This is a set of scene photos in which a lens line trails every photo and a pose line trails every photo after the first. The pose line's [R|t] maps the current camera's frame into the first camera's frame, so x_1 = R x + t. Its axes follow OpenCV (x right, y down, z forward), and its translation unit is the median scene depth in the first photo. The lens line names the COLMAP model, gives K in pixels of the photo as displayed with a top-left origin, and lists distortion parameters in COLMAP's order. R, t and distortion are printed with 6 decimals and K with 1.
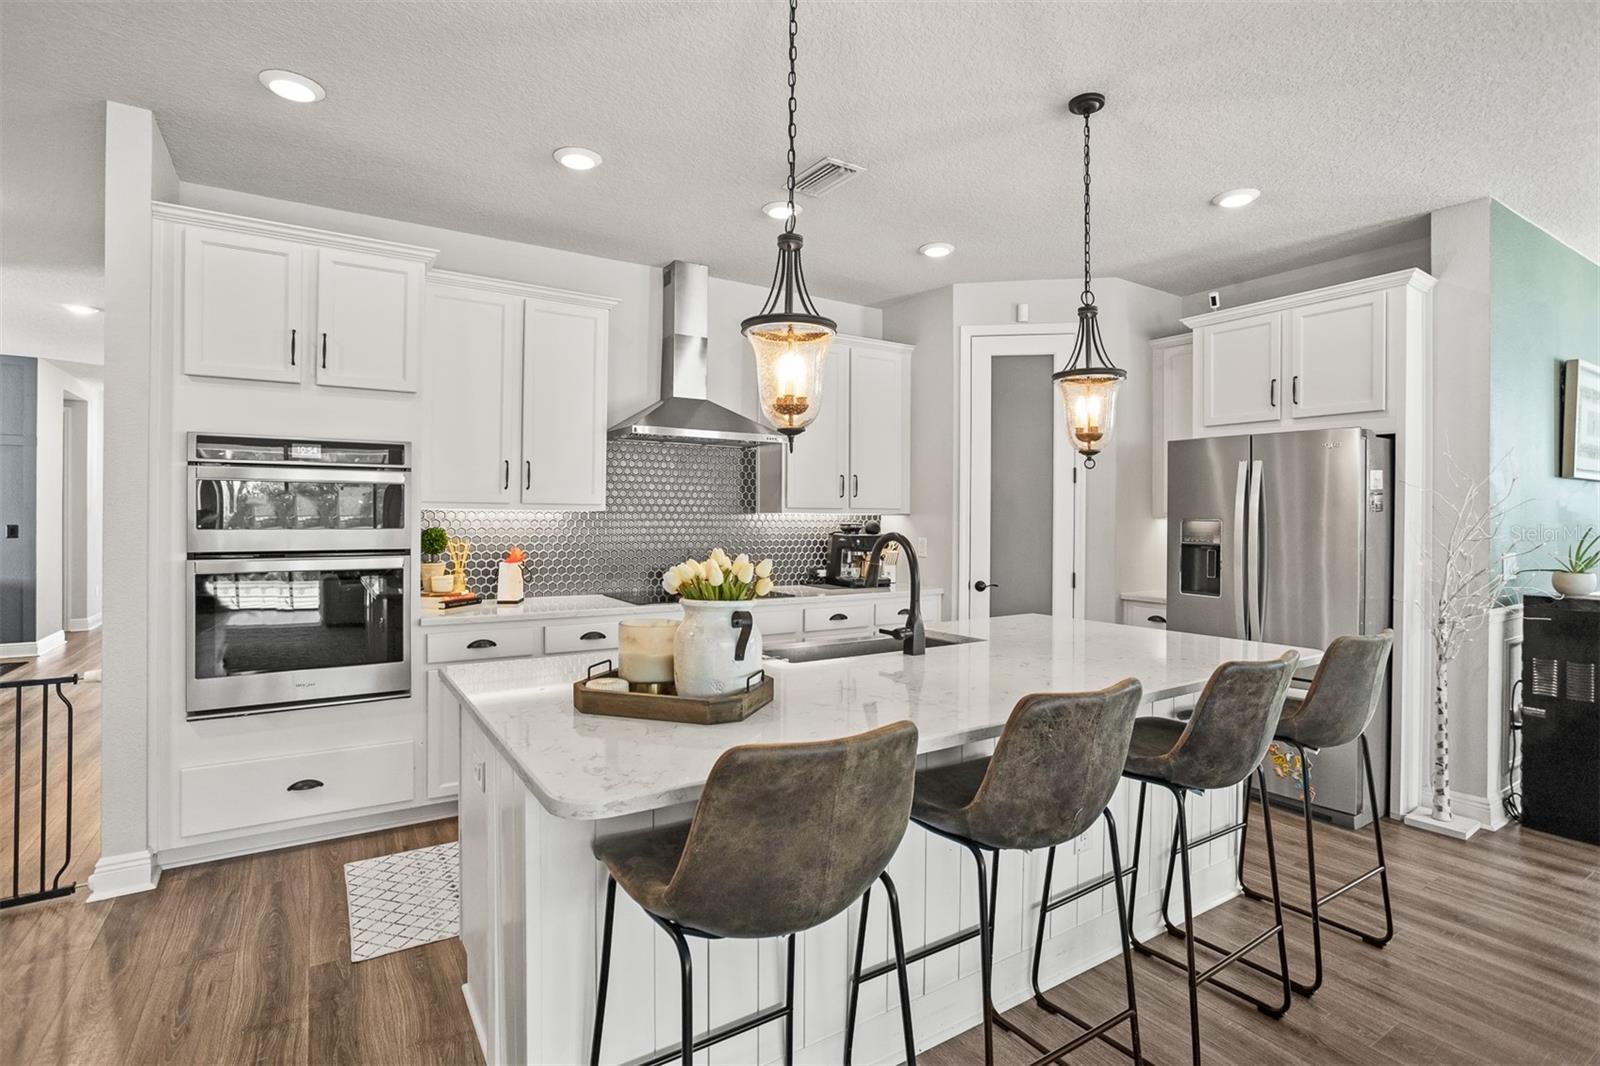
lens RADIAL K [[770.7, 0, 801.0], [0, 770.7, 518.5], [0, 0, 1]] dist [-0.035833, 0.013411]
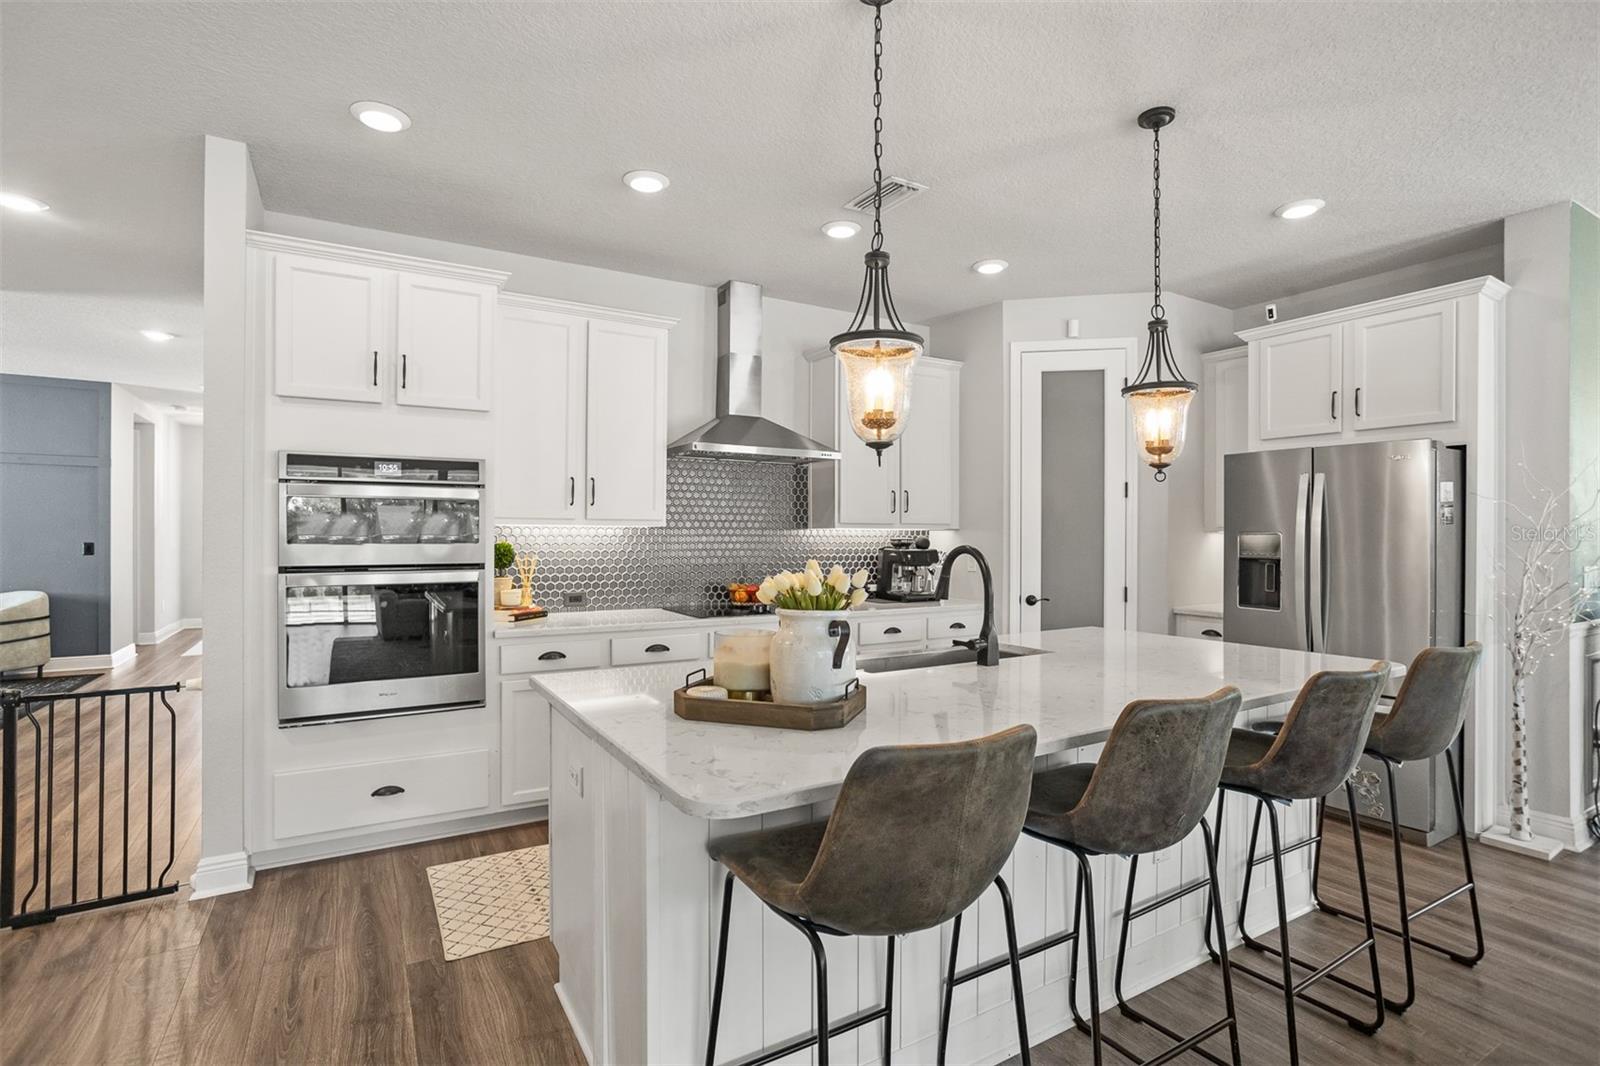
lens RADIAL K [[762.4, 0, 797.8], [0, 762.4, 534.8], [0, 0, 1]] dist [-0.031193, 0.015432]
pose [[0.999248, -0.002758, -0.038665, -0.053200], [0.002701, 0.999995, -0.001511, 0.004713], [0.038669, 0.001406, 0.999251, -0.009049]]
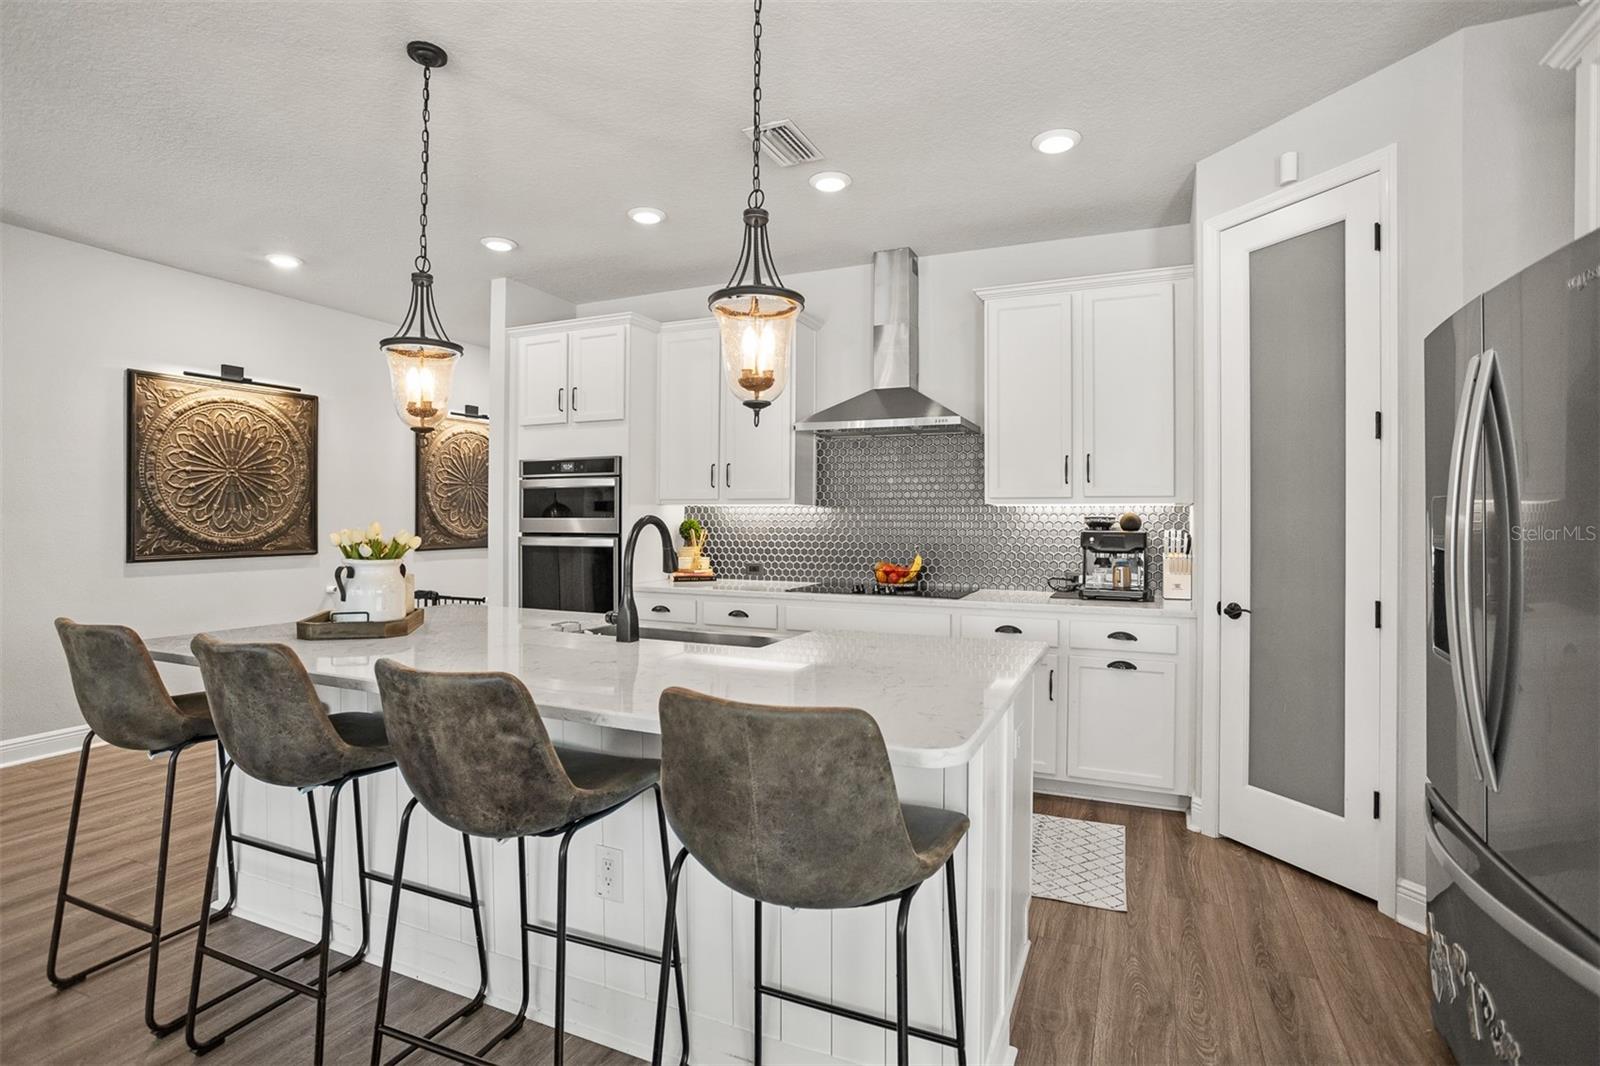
lens RADIAL K [[770.7, 0, 810.1], [0, 770.7, 521.0], [0, 0, 1]] dist [-0.035833, 0.013411]
pose [[0.556635, -0.003500, -0.830750, 0.901224], [-0.001711, 0.999984, -0.005360, 0.026126], [0.830756, 0.004405, 0.556620, 0.550806]]
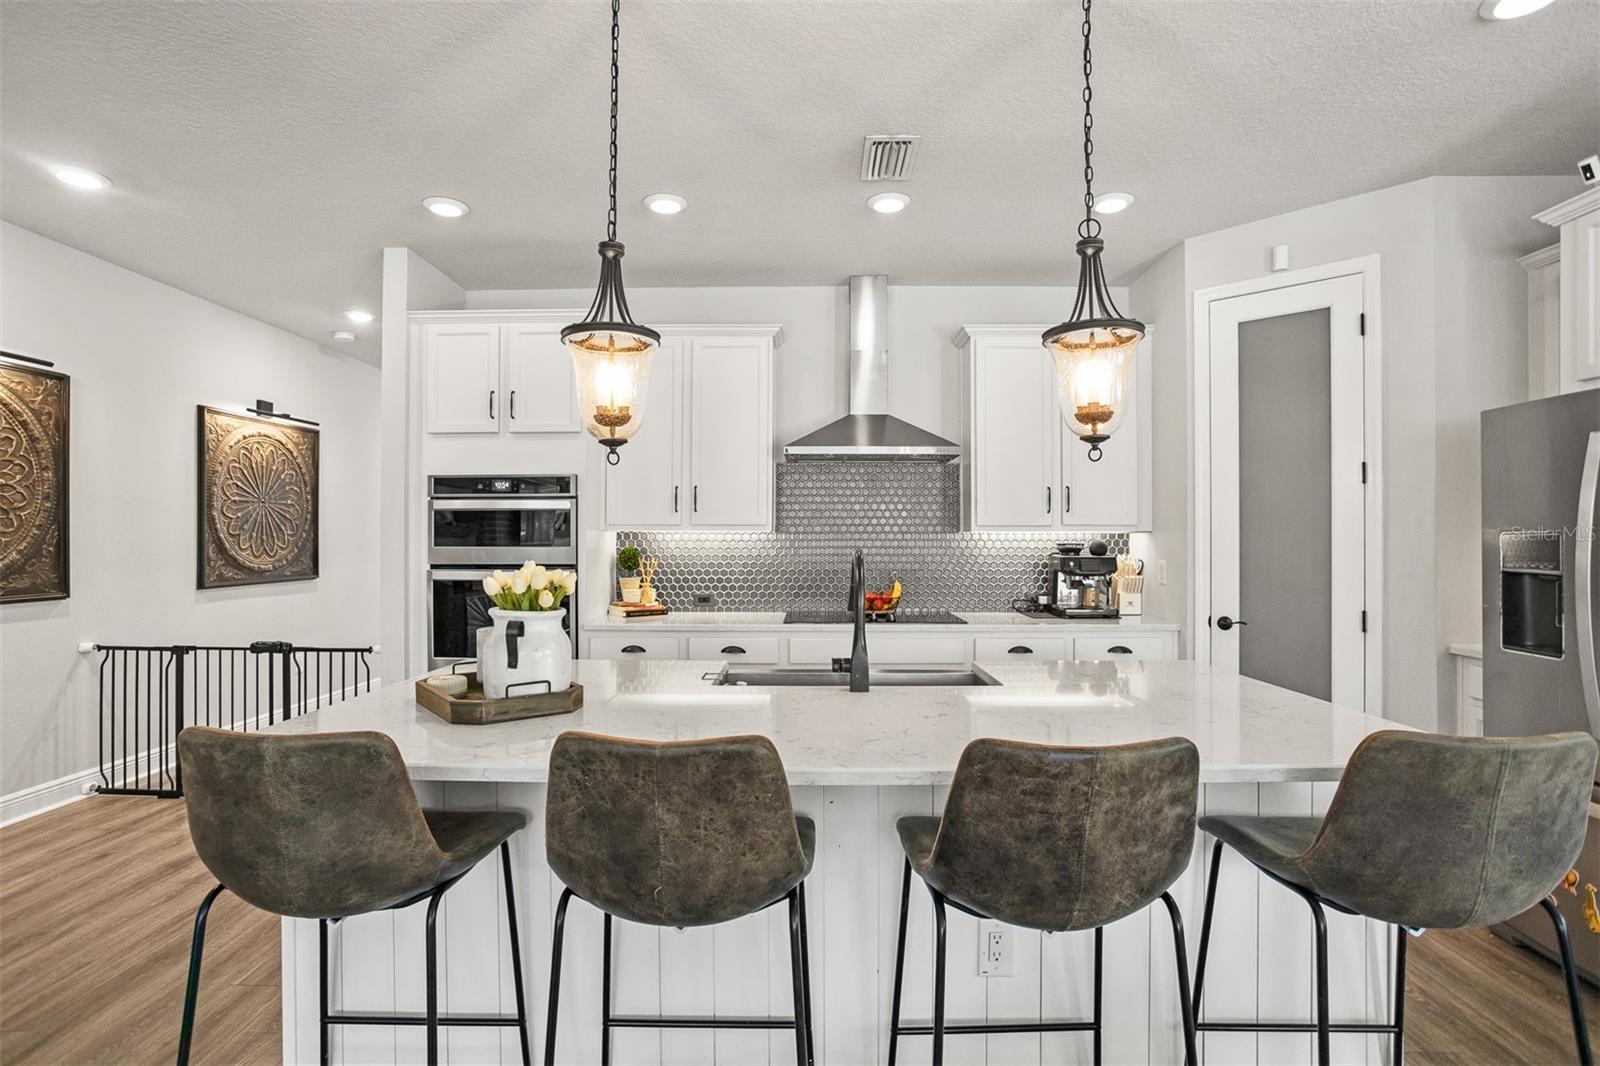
lens RADIAL K [[770.7, 0, 810.4], [0, 770.7, 538.9], [0, 0, 1]] dist [-0.035833, 0.013411]
pose [[0.834428, -0.007583, -0.551064, 0.488746], [0.004298, 0.999964, -0.007251, 0.011576], [0.551100, 0.003682, 0.834431, 0.217126]]
